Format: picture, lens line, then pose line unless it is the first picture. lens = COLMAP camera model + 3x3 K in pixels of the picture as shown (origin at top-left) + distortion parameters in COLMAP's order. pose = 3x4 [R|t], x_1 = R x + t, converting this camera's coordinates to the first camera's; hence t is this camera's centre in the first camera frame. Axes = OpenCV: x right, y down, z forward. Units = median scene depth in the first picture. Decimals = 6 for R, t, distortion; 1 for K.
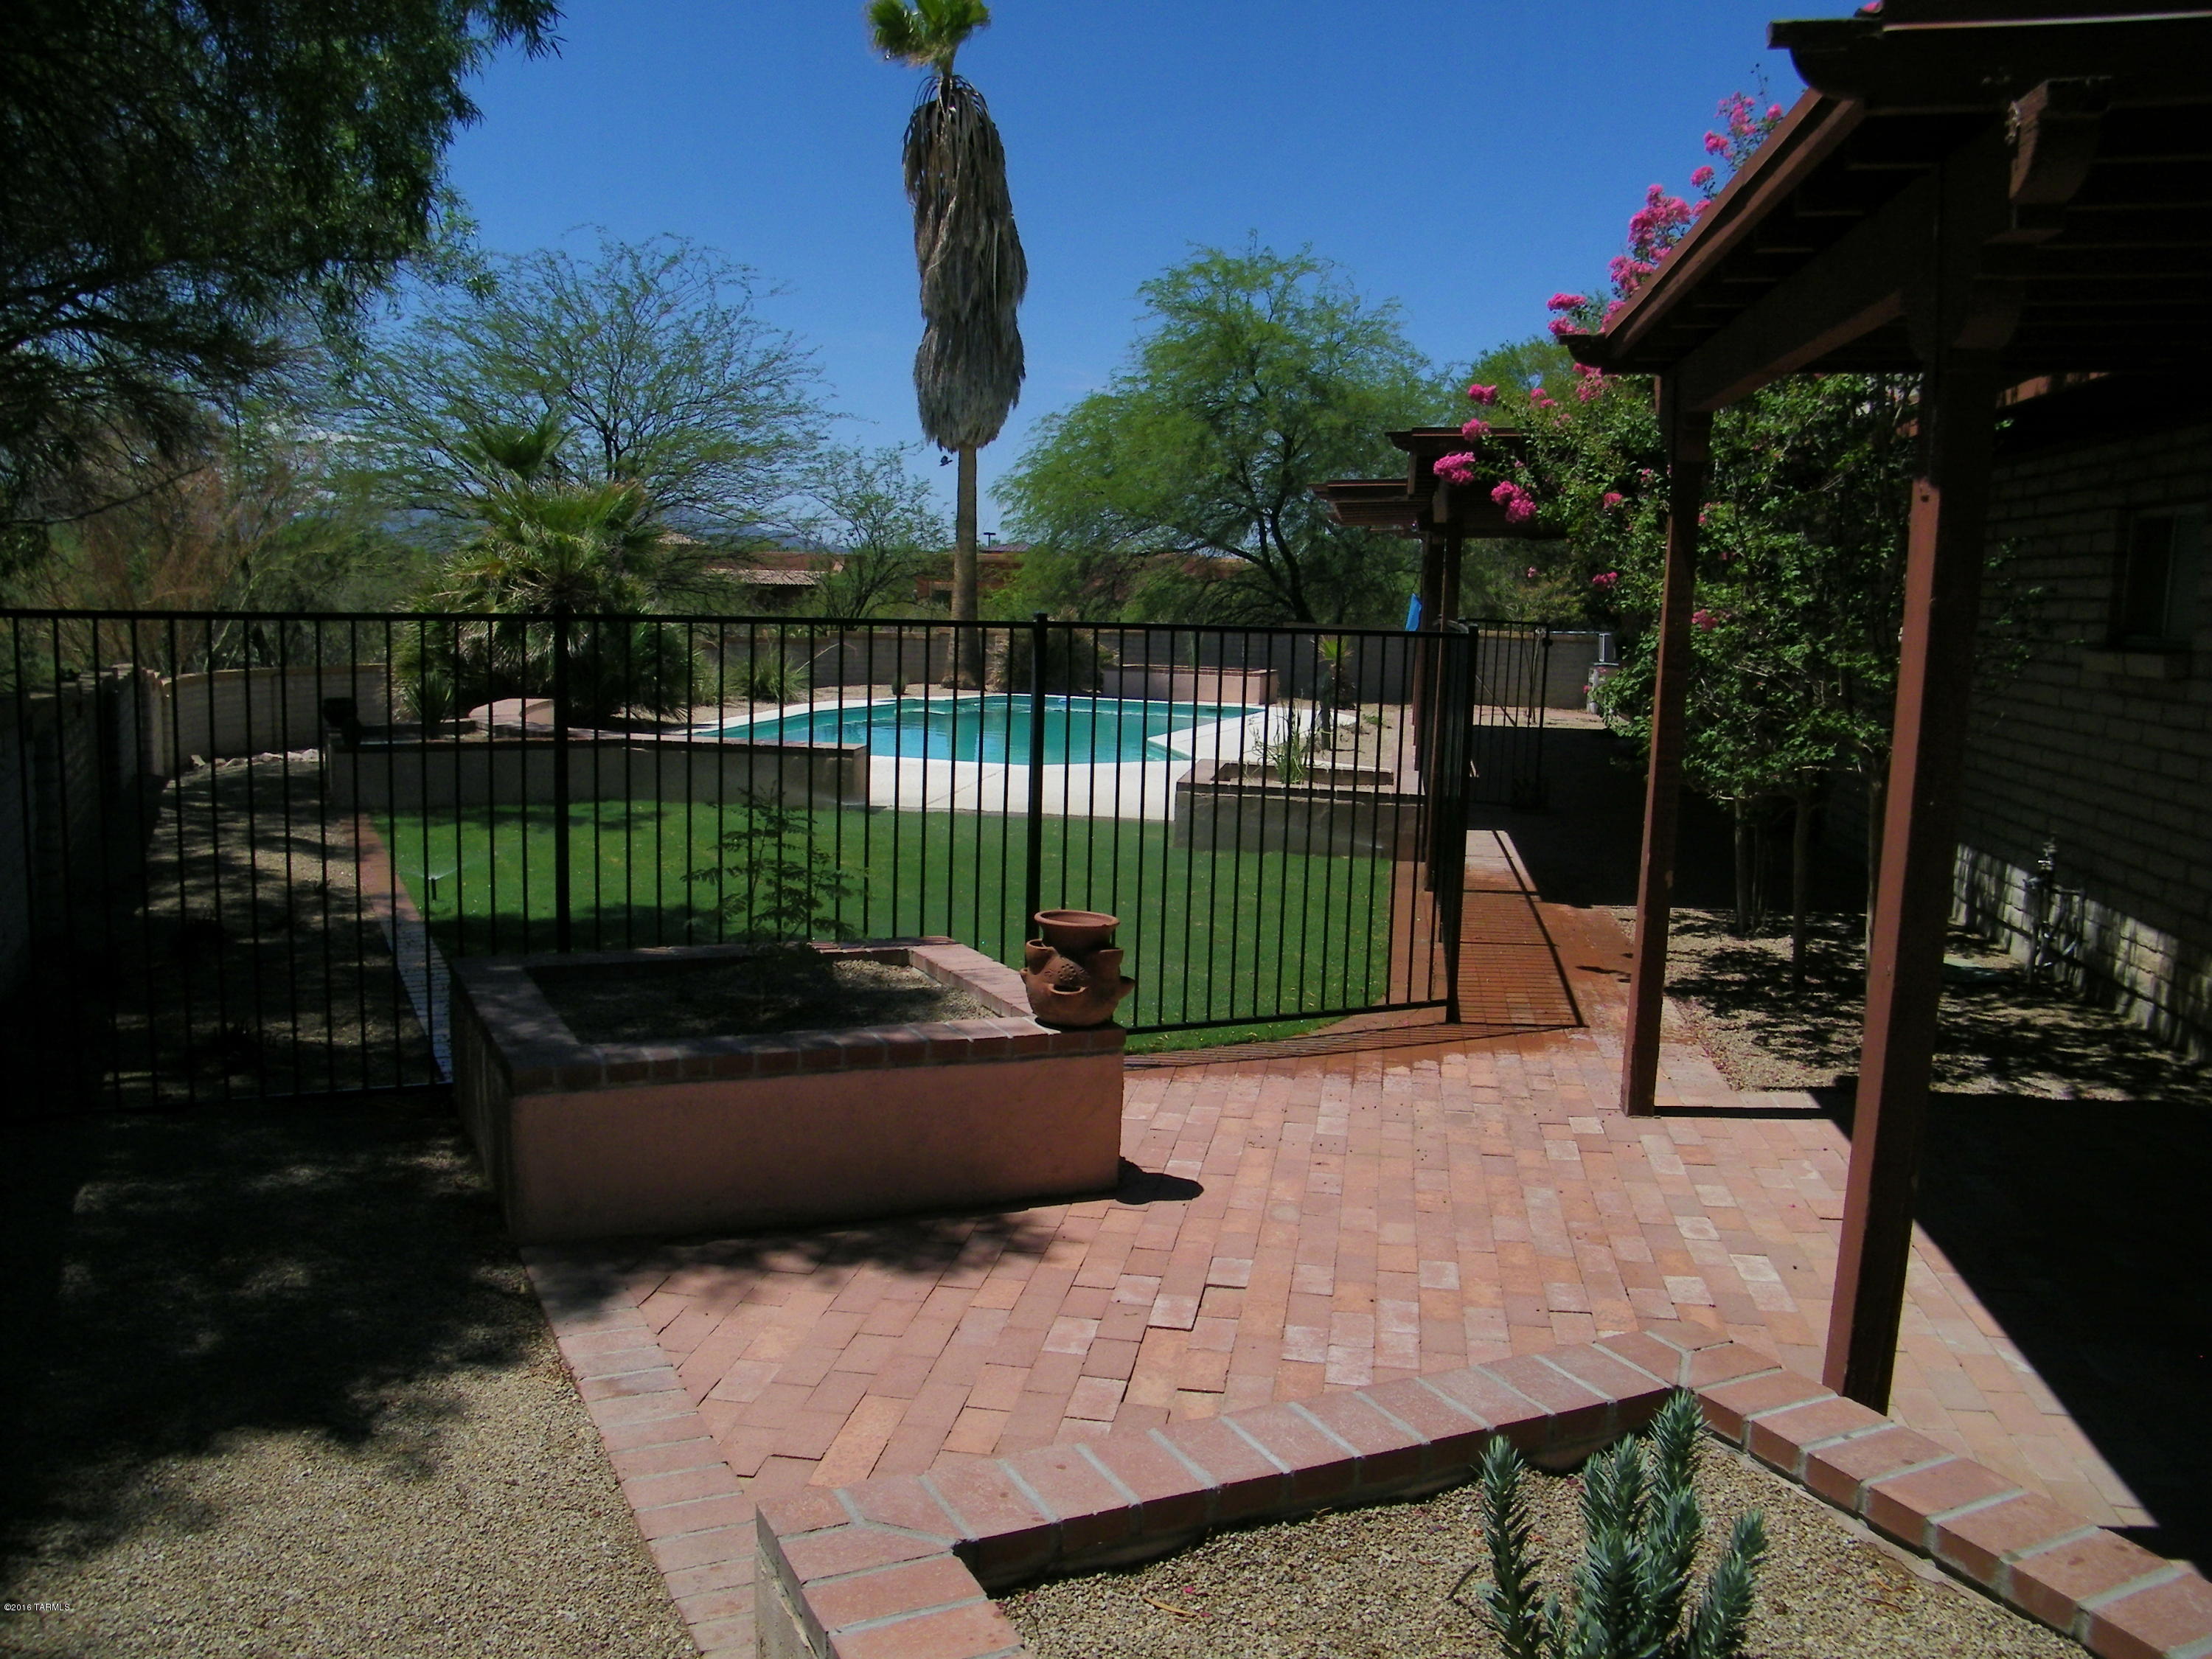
lens RADIAL K [[1783.6, 0, 1106.0], [0, 1783.6, 829.5], [0, 0, 1]] dist [-0.194619, 0.005331]
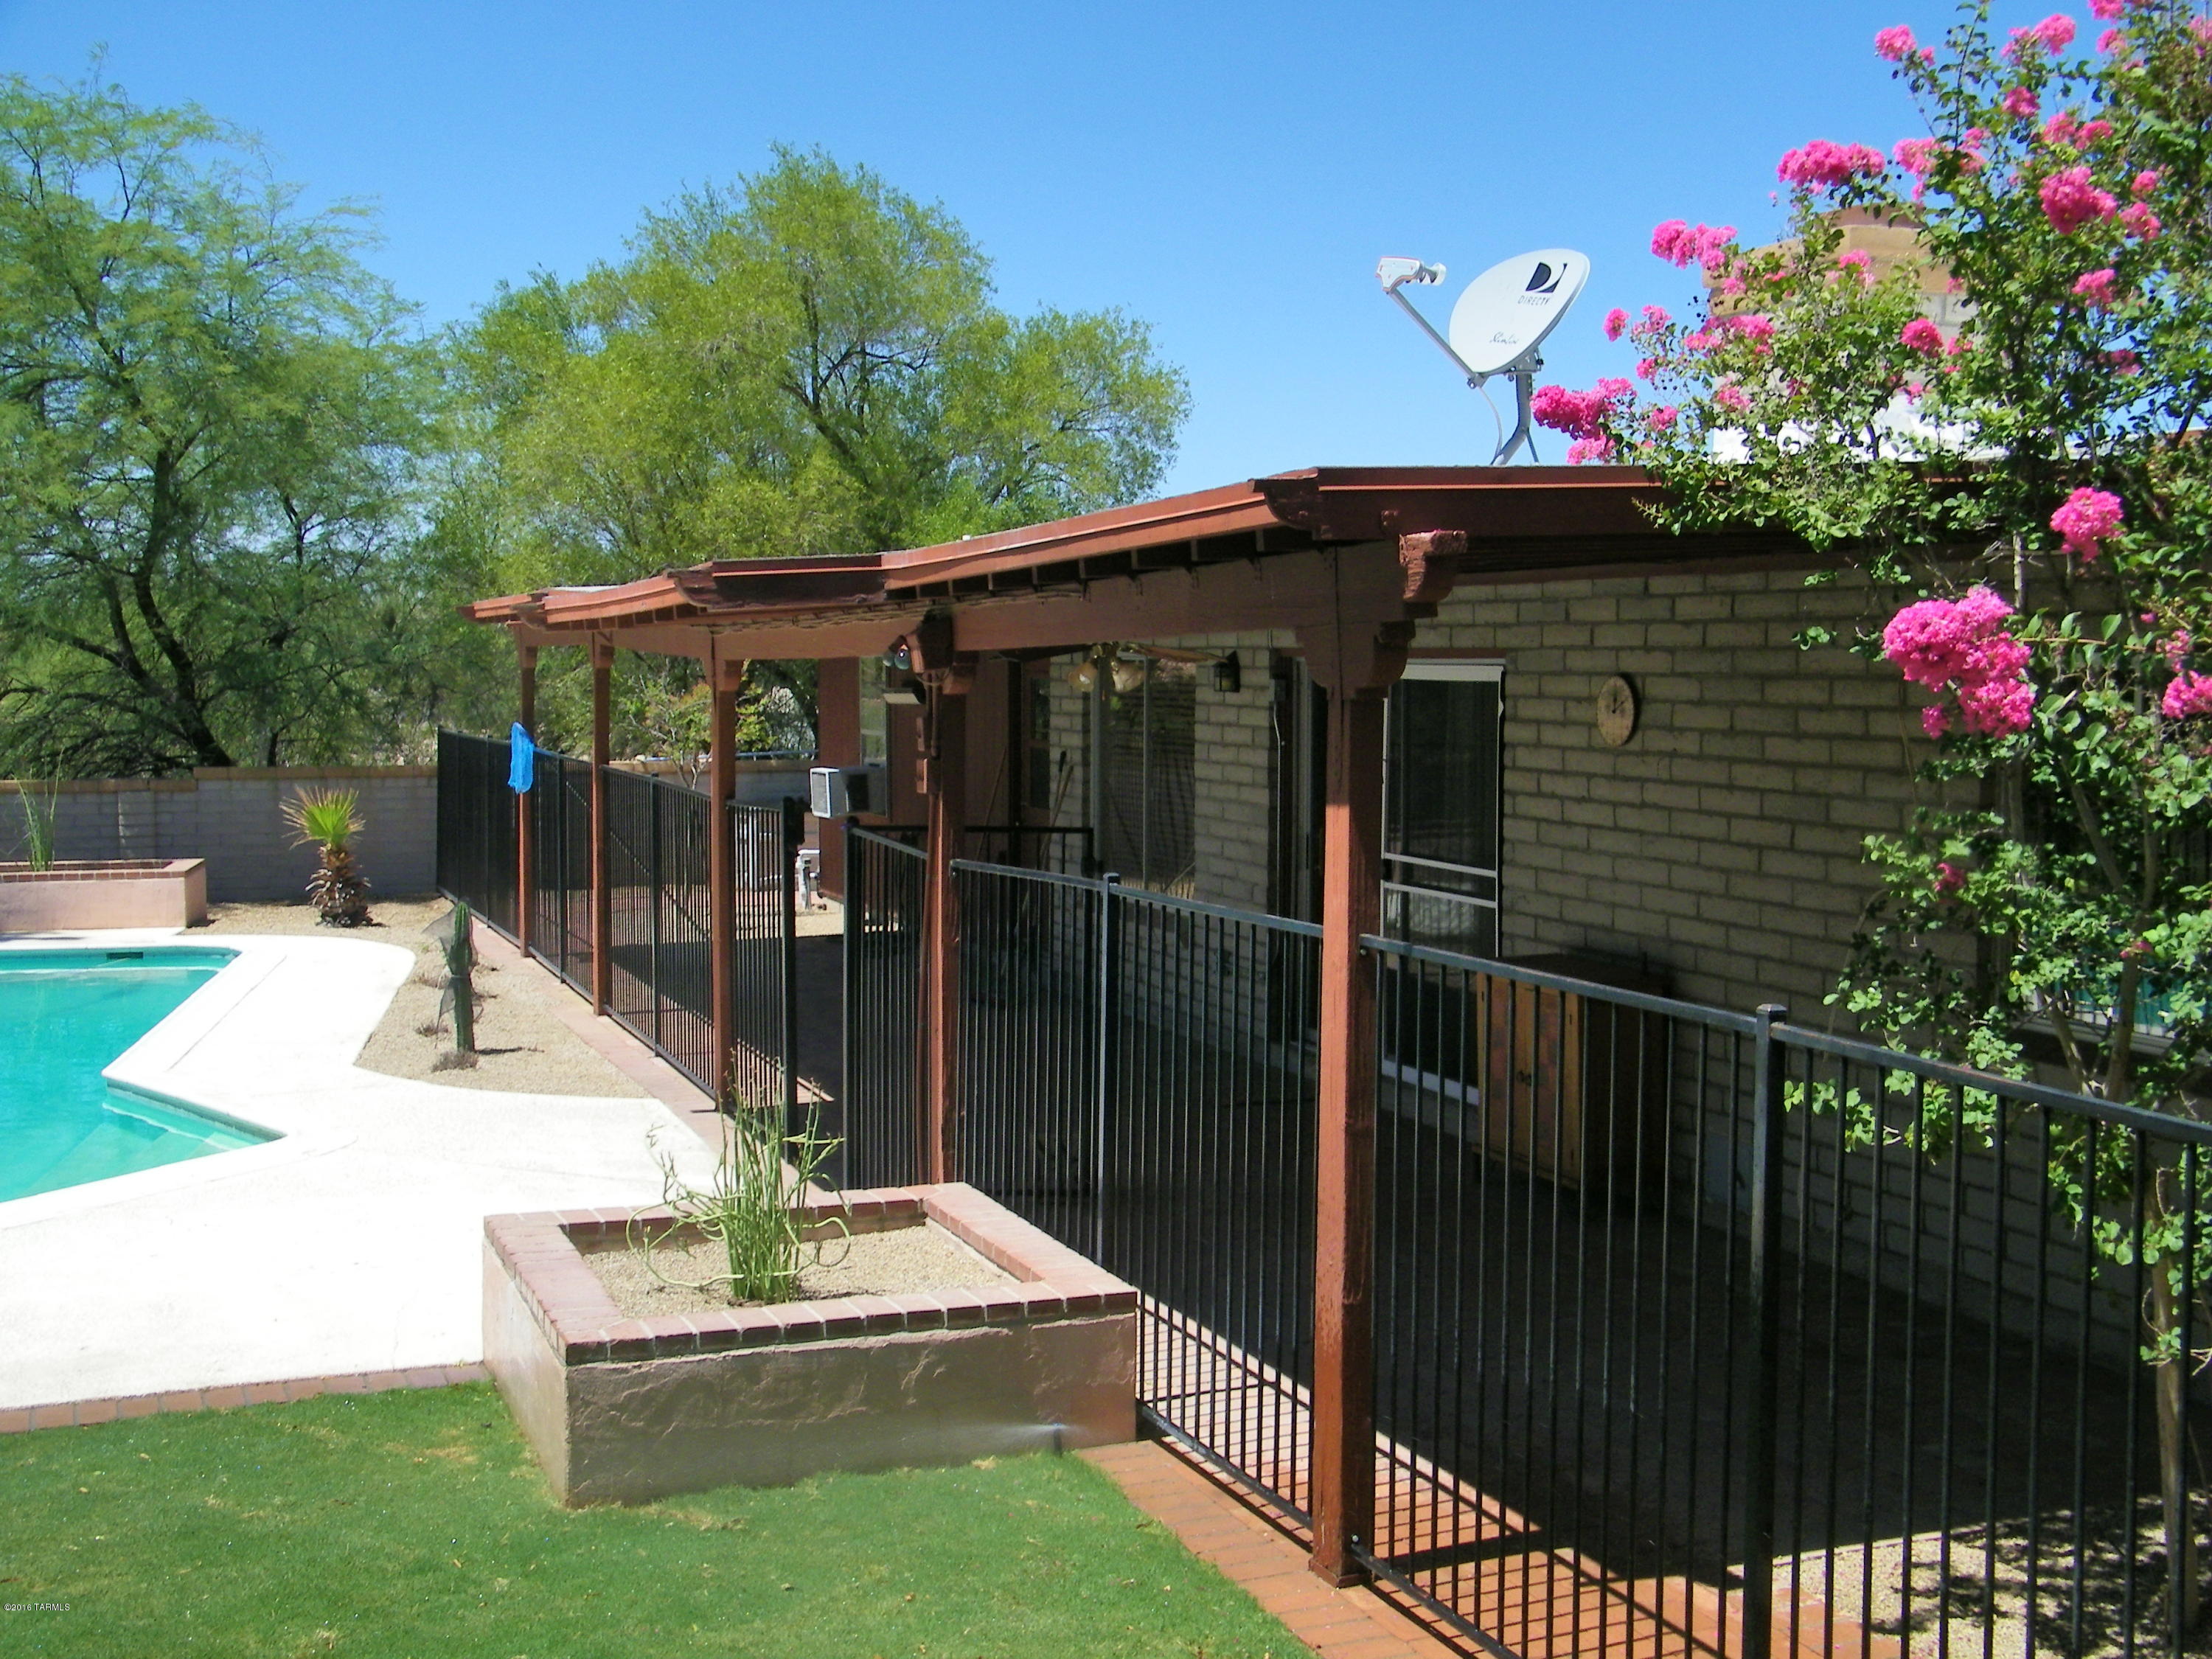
lens RADIAL K [[2504.0, 0, 1106.0], [0, 2504.0, 829.5], [0, 0, 1]] dist [0.010451, 0.010228]
pose [[0.865296, -0.066333, 0.496852, -0.048574], [0.094722, 0.994985, -0.032127, -0.050726], [-0.492230, 0.074862, 0.867240, 0.196395]]
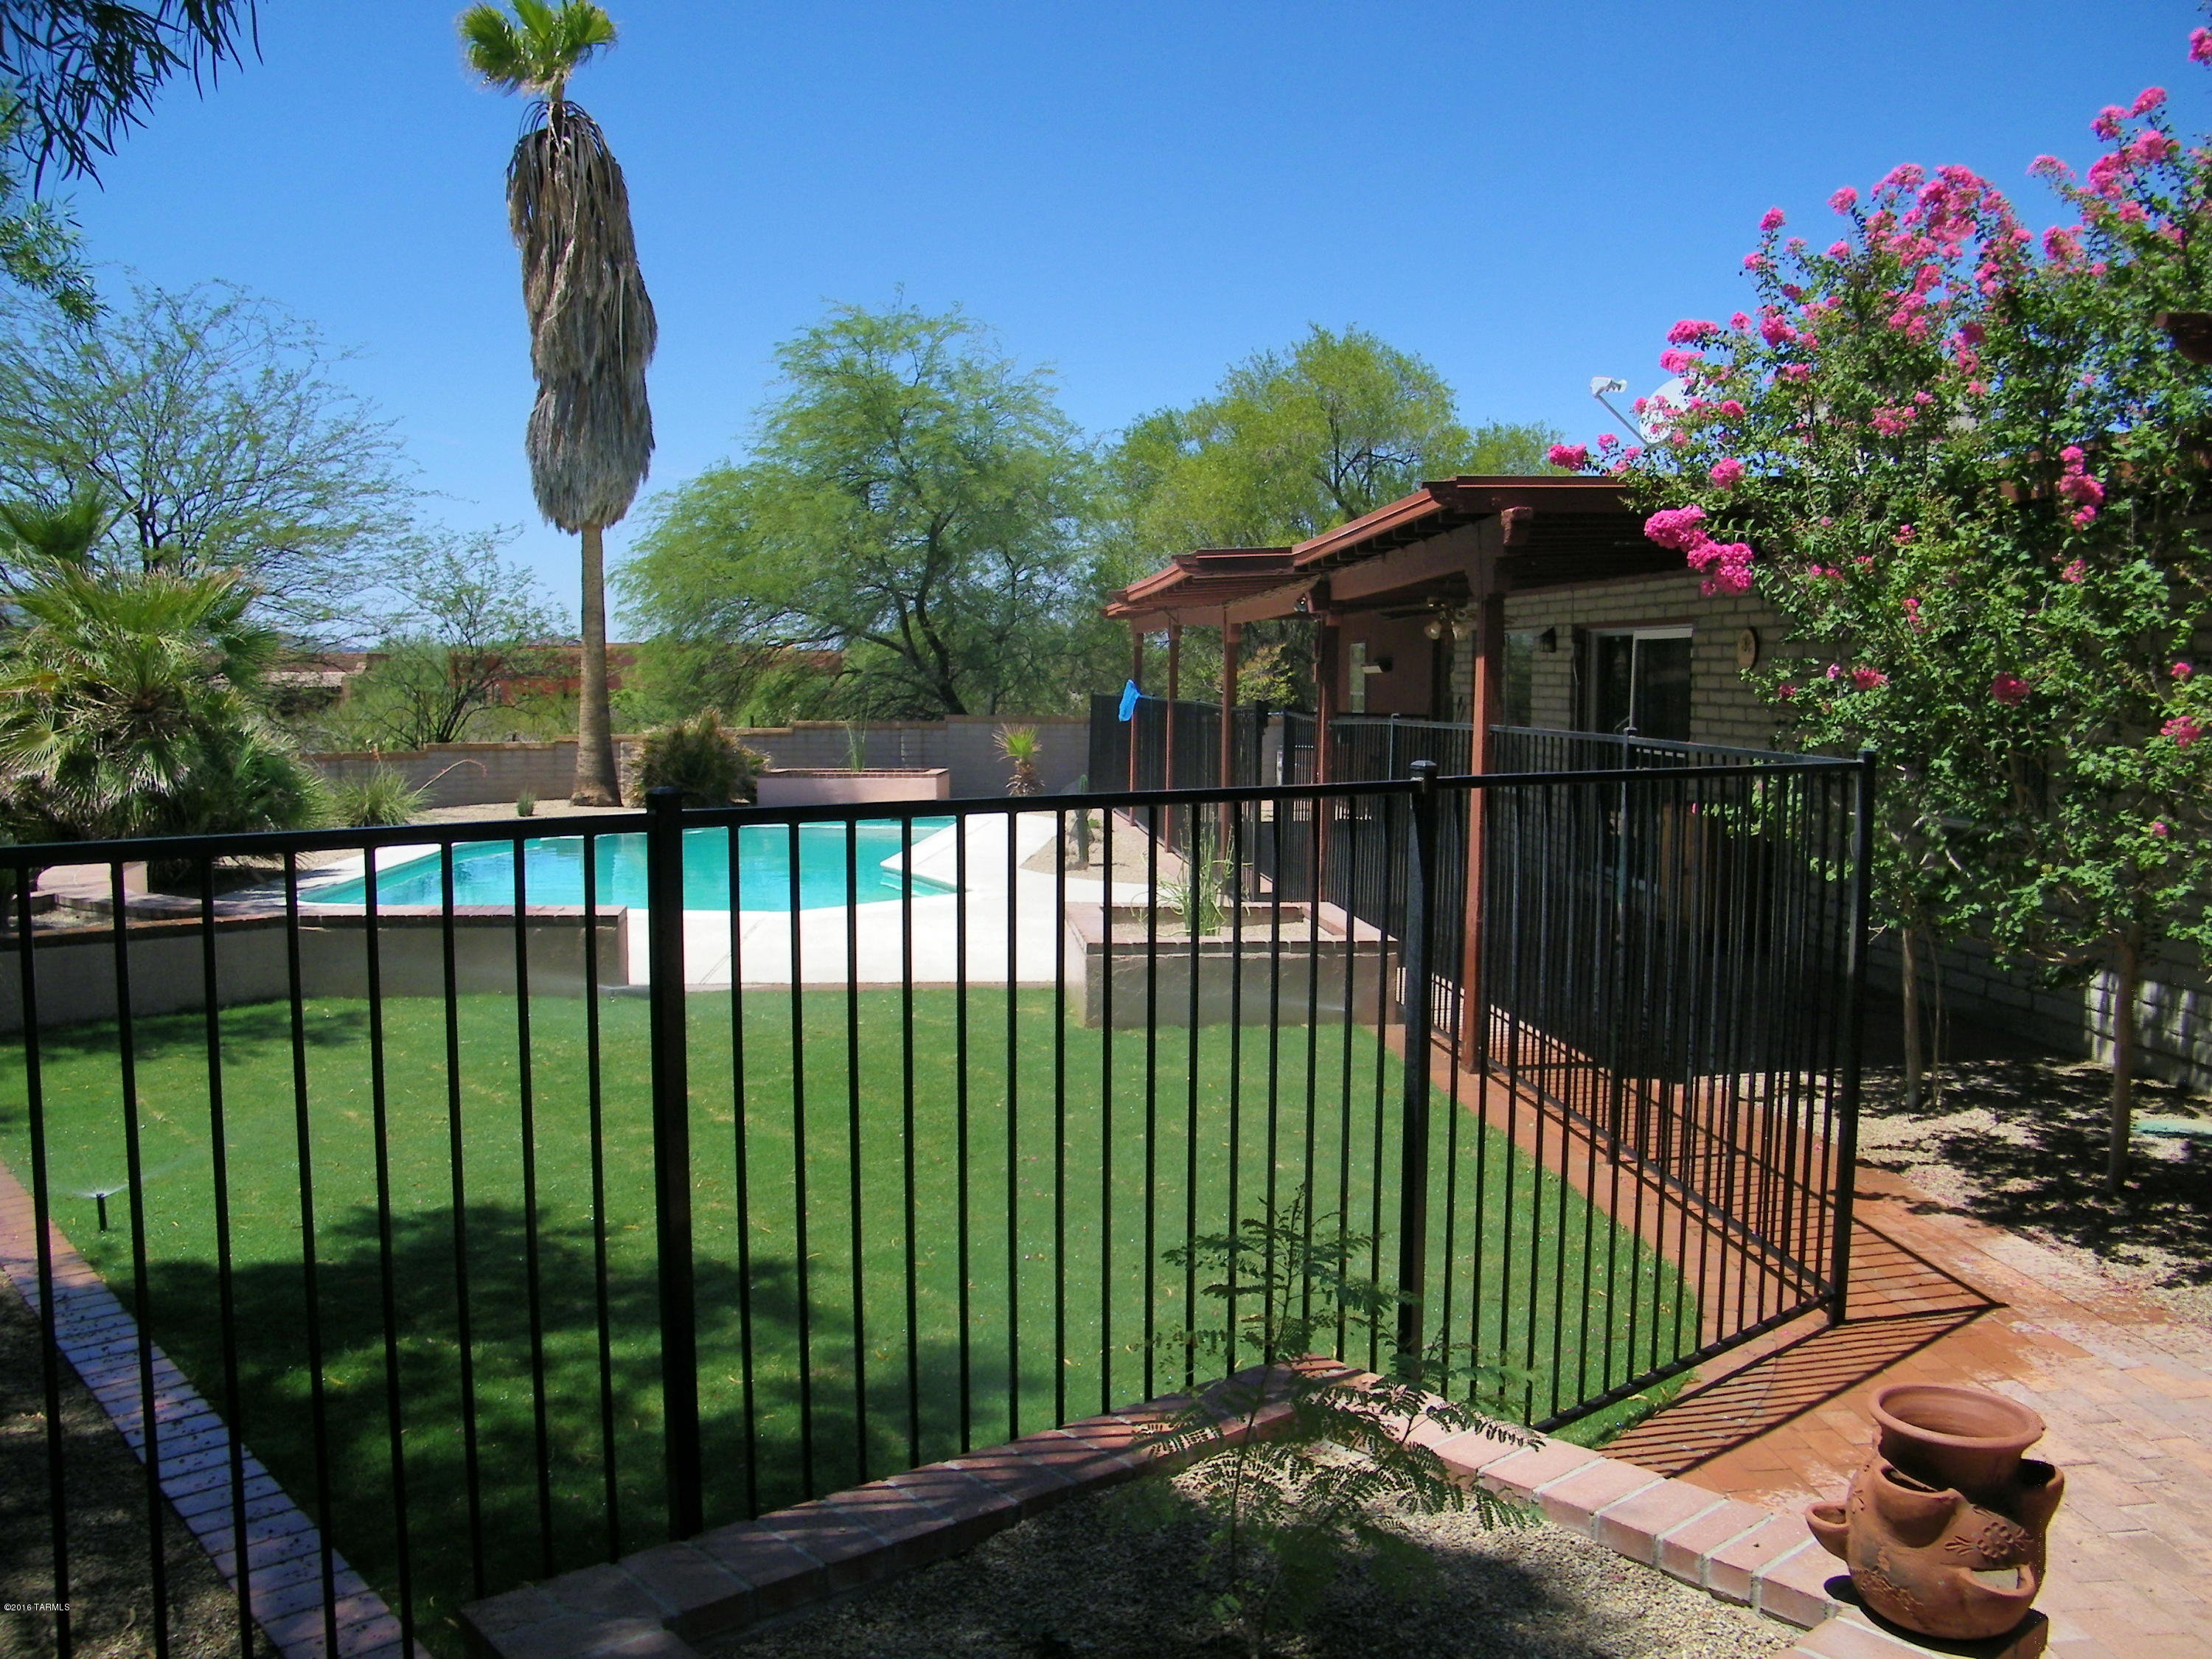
lens RADIAL K [[1803.9, 0, 1146.6], [0, 1803.9, 826.5], [0, 0, 1]] dist [-0.192962, 0.110165]
pose [[0.961768, -0.046610, 0.269870, -0.056459], [0.059817, 0.997370, -0.040920, -0.017621], [-0.267253, 0.055499, 0.962027, 0.097816]]
